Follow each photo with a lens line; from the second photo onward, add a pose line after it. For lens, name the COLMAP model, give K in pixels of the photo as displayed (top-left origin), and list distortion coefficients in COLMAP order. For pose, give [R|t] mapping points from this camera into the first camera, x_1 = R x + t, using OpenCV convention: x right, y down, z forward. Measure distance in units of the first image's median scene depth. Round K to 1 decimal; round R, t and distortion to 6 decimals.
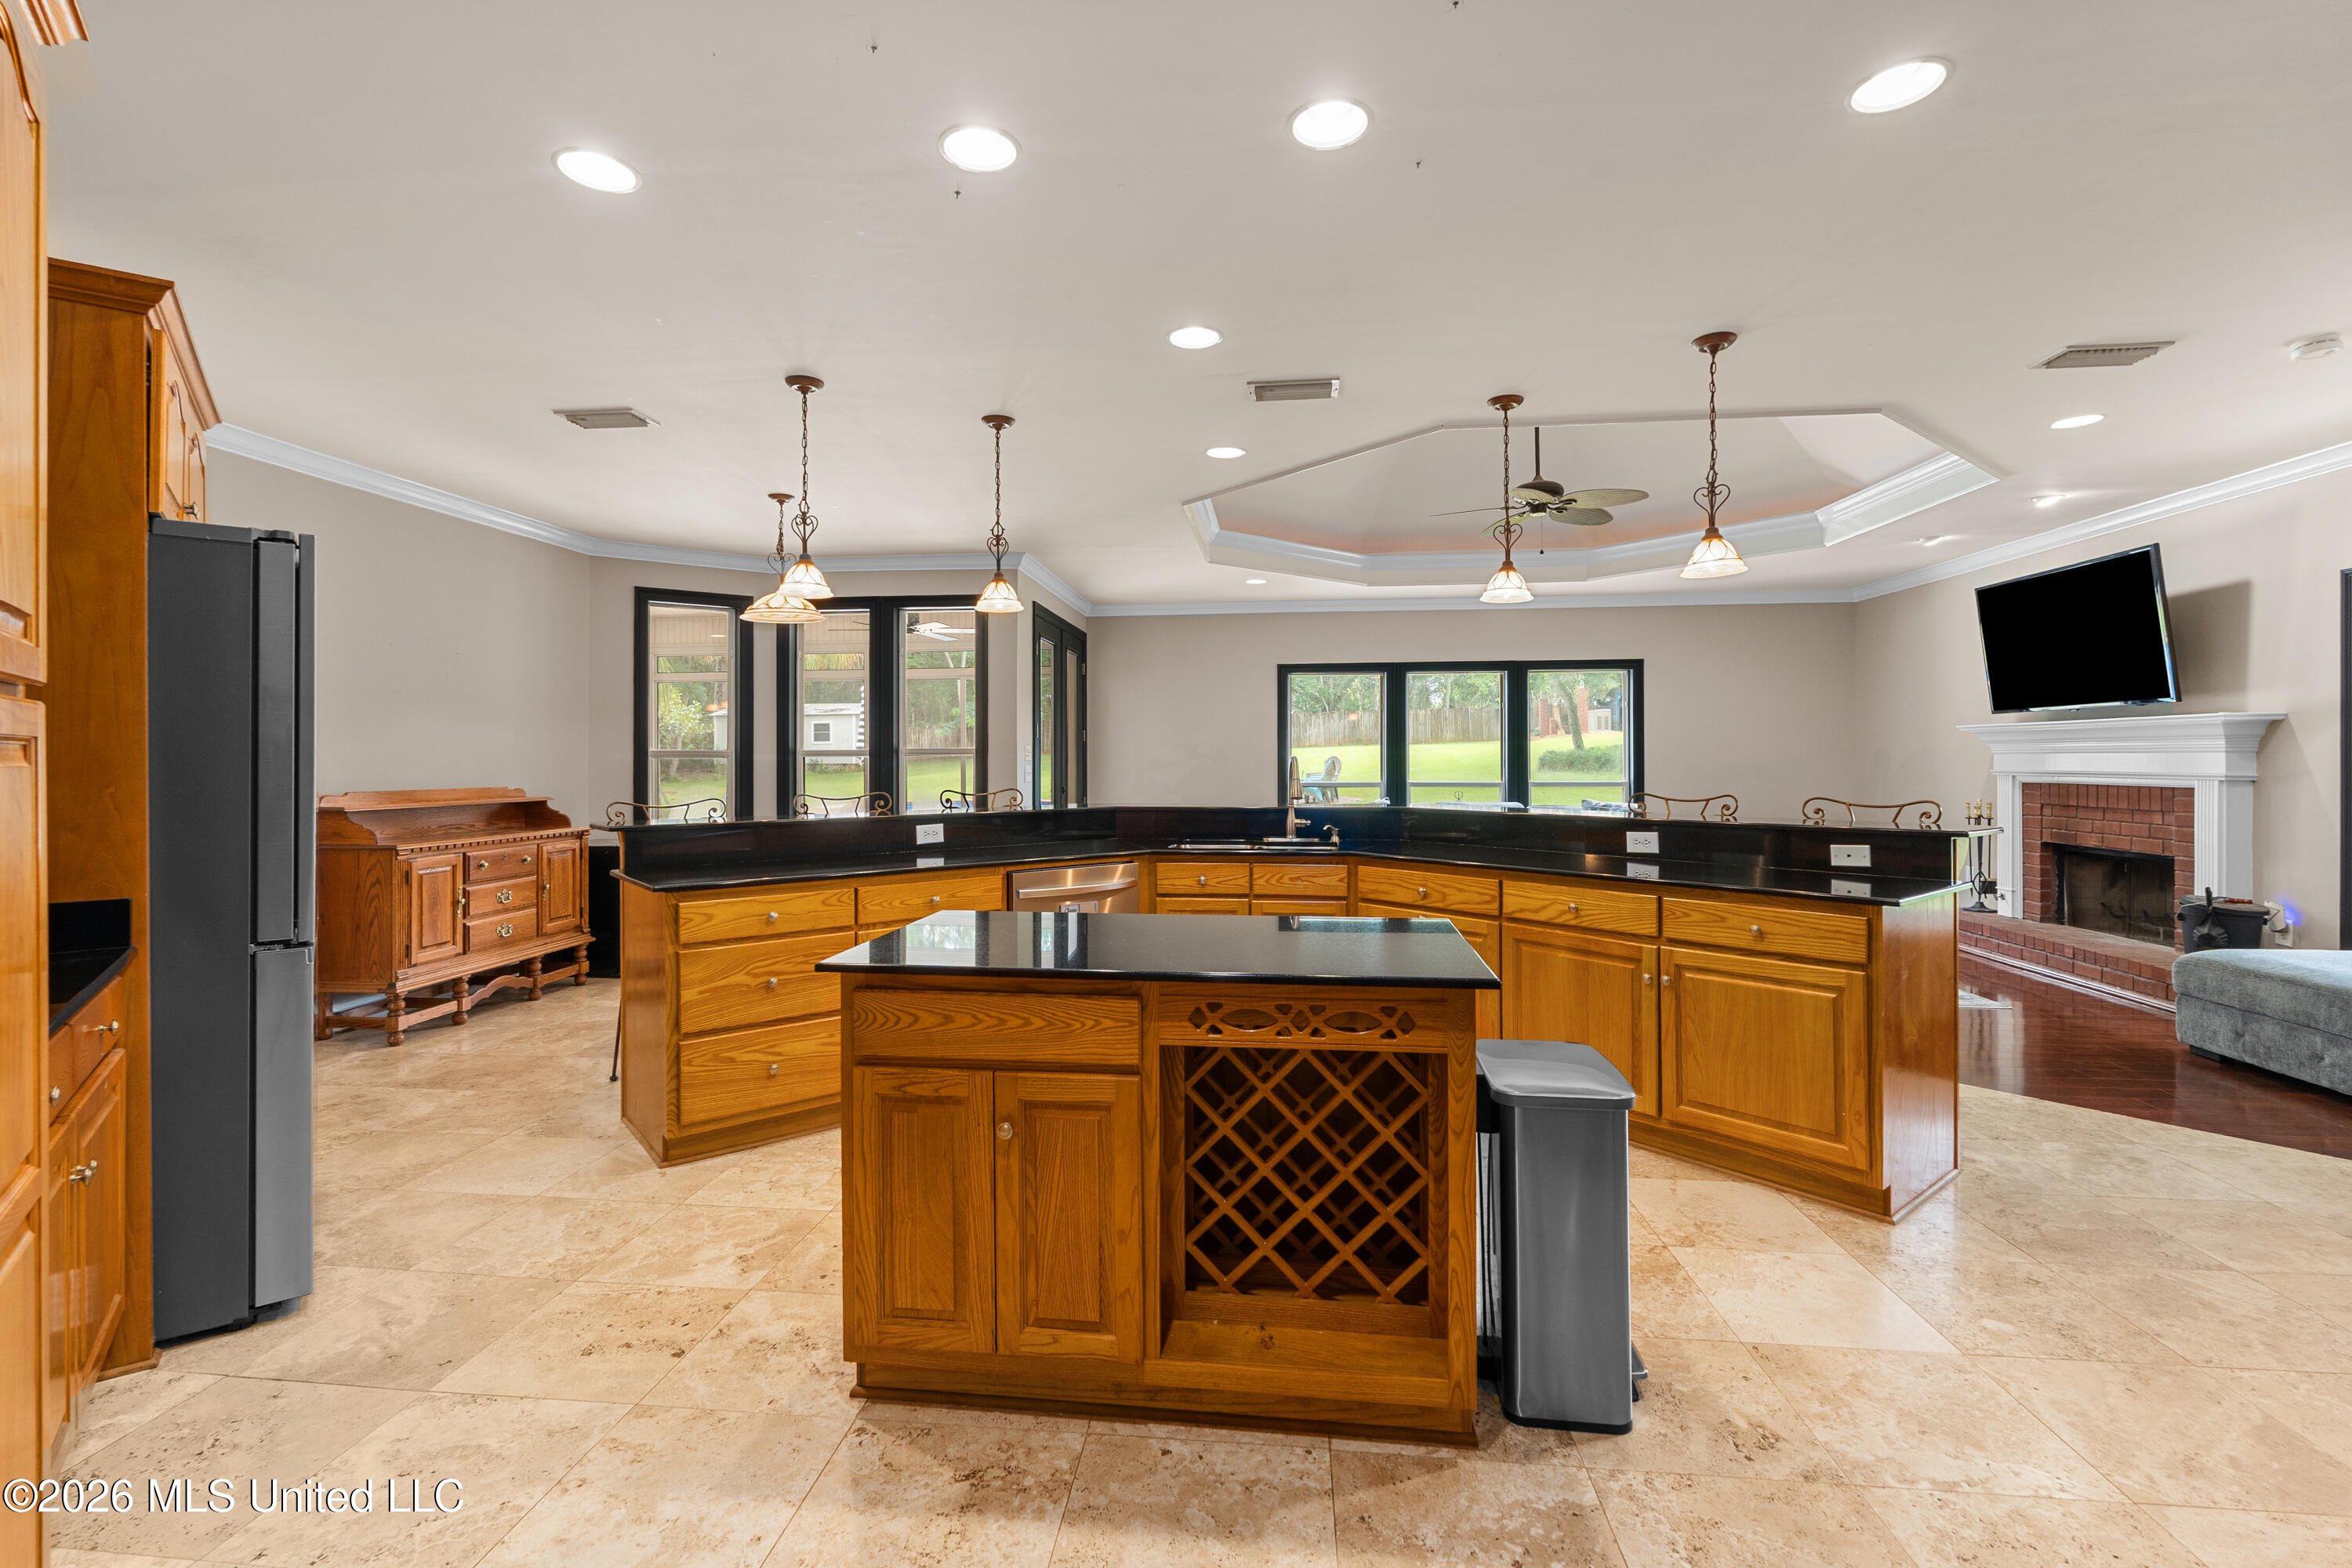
lens RADIAL K [[1035.3, 0, 1166.3], [0, 1035.3, 765.1], [0, 0, 1]] dist [-0.002397, -0.000121]
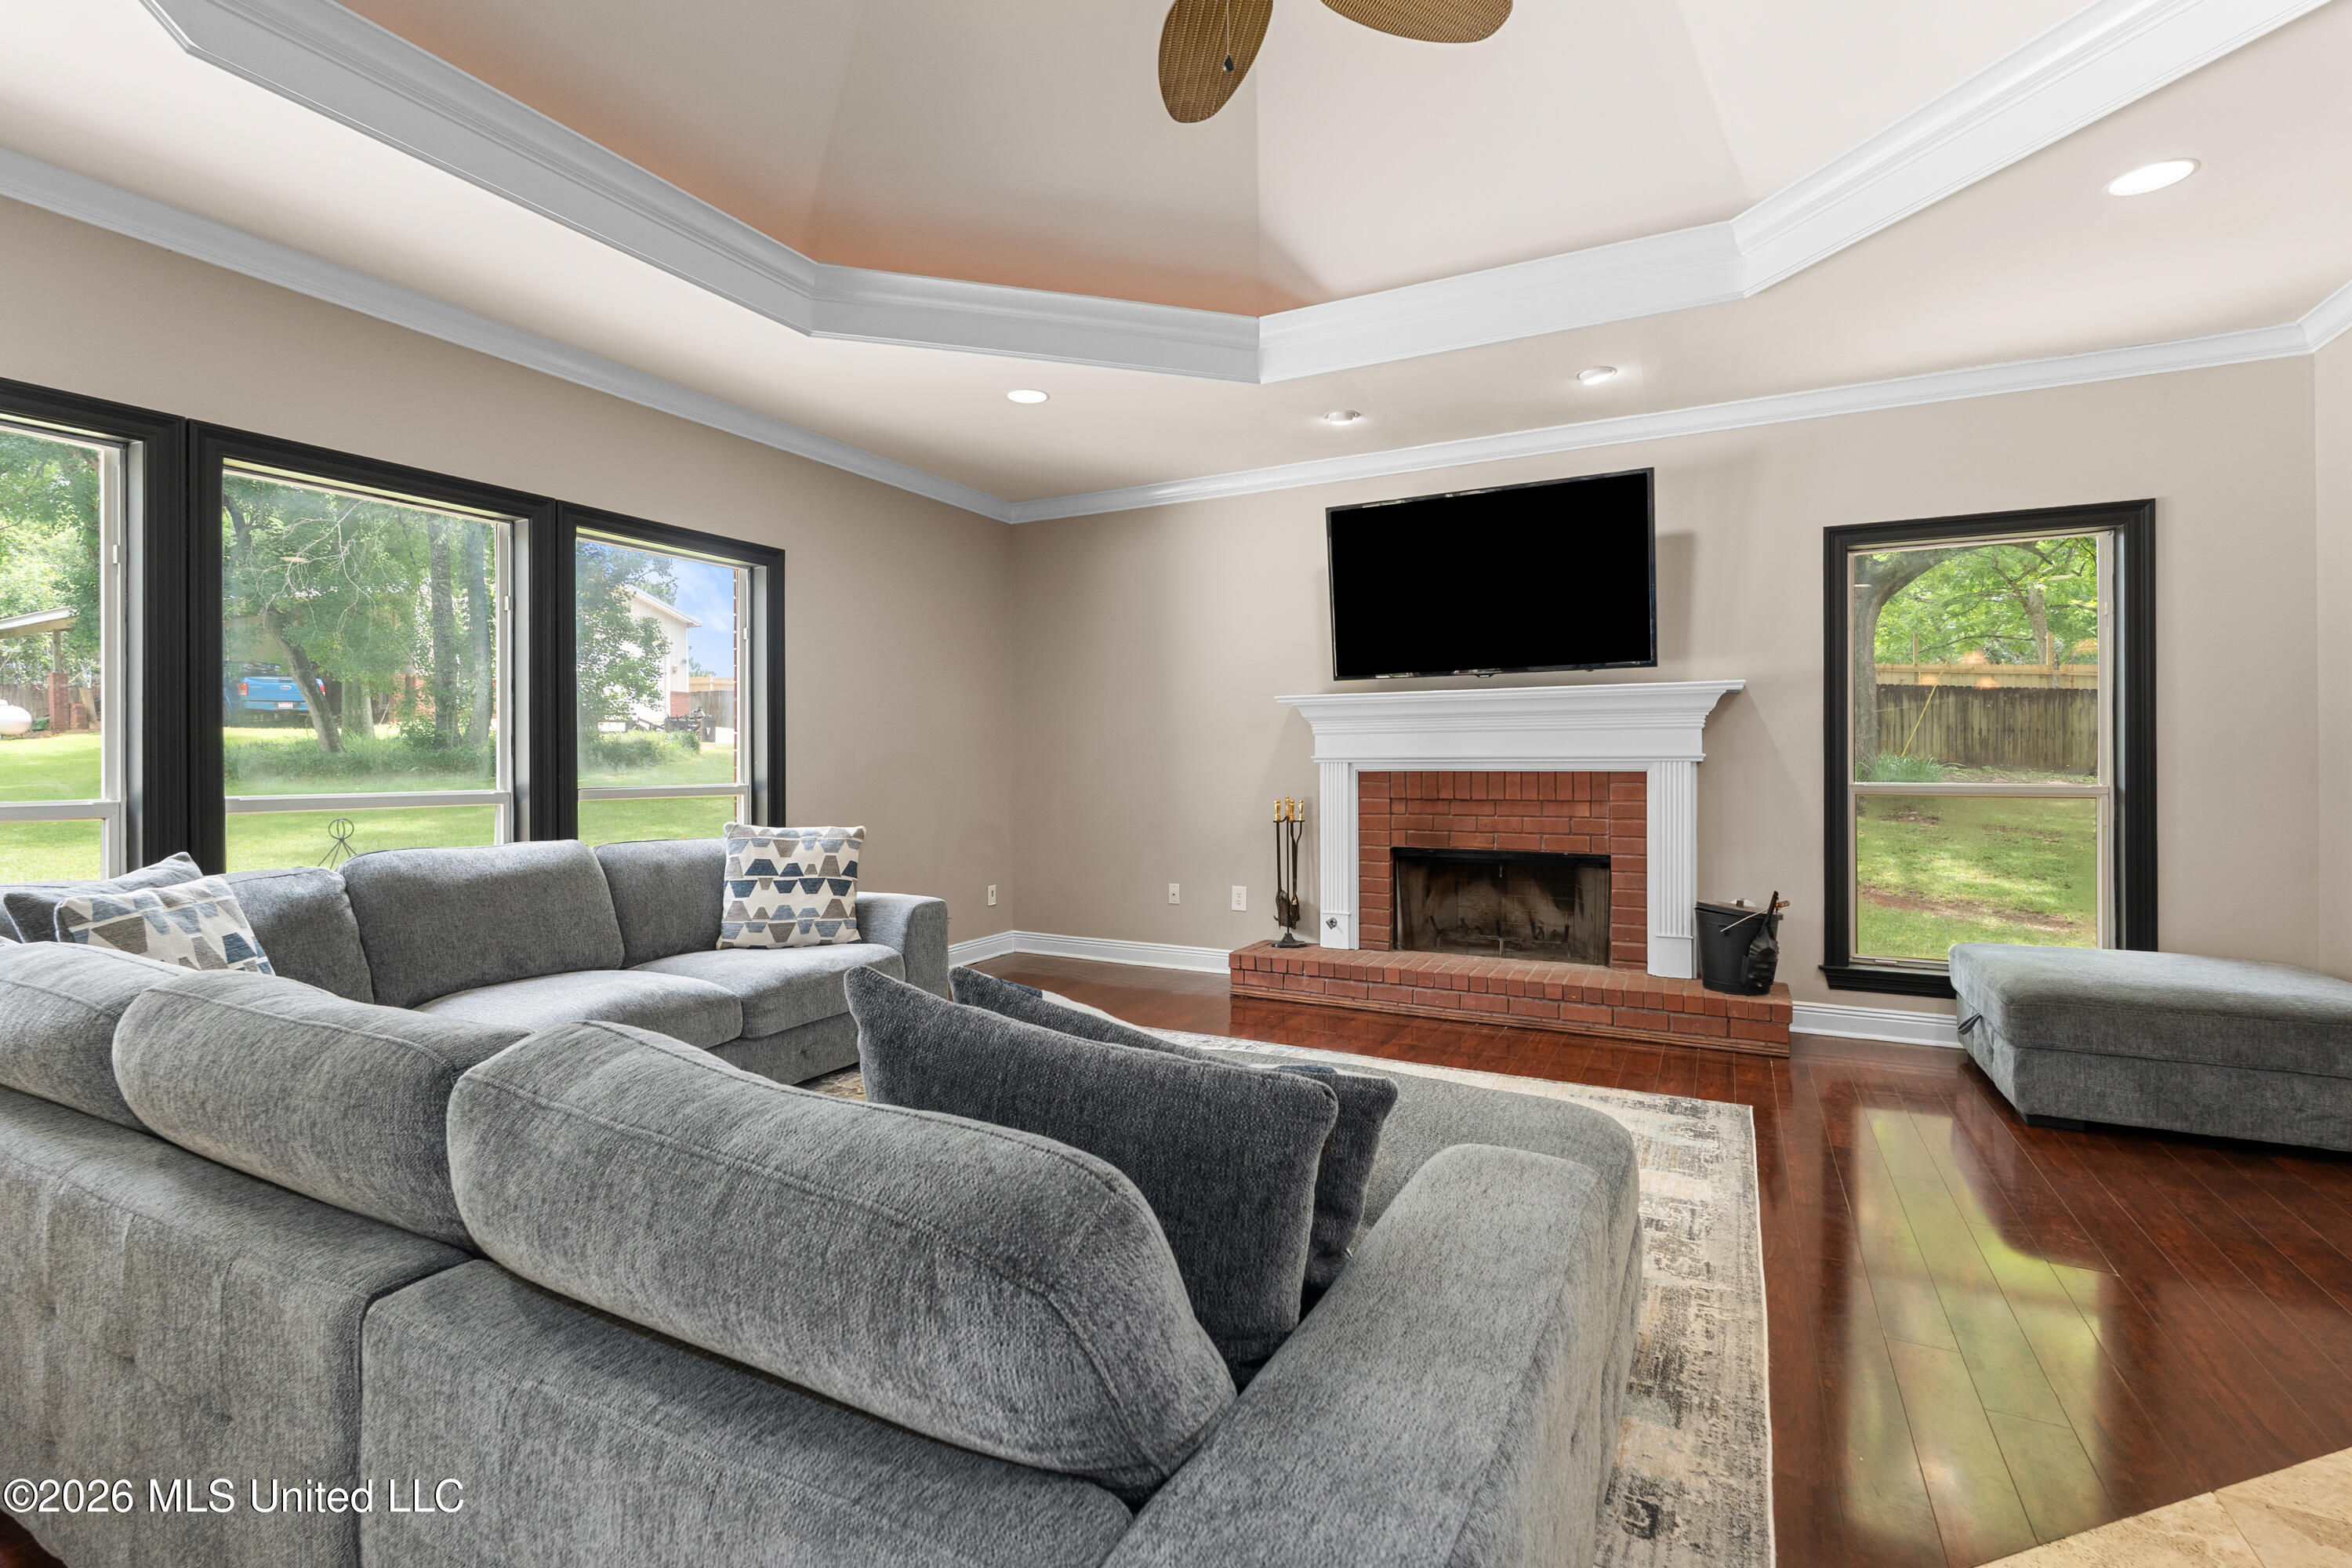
lens RADIAL K [[1035.3, 0, 1177.1], [0, 1035.3, 759.9], [0, 0, 1]] dist [-0.002397, -0.000121]
pose [[0.357244, 0.008857, 0.933969, 0.064659], [0.009192, 0.999873, -0.012999, 0.017152], [-0.933966, 0.013229, 0.357117, 0.885571]]
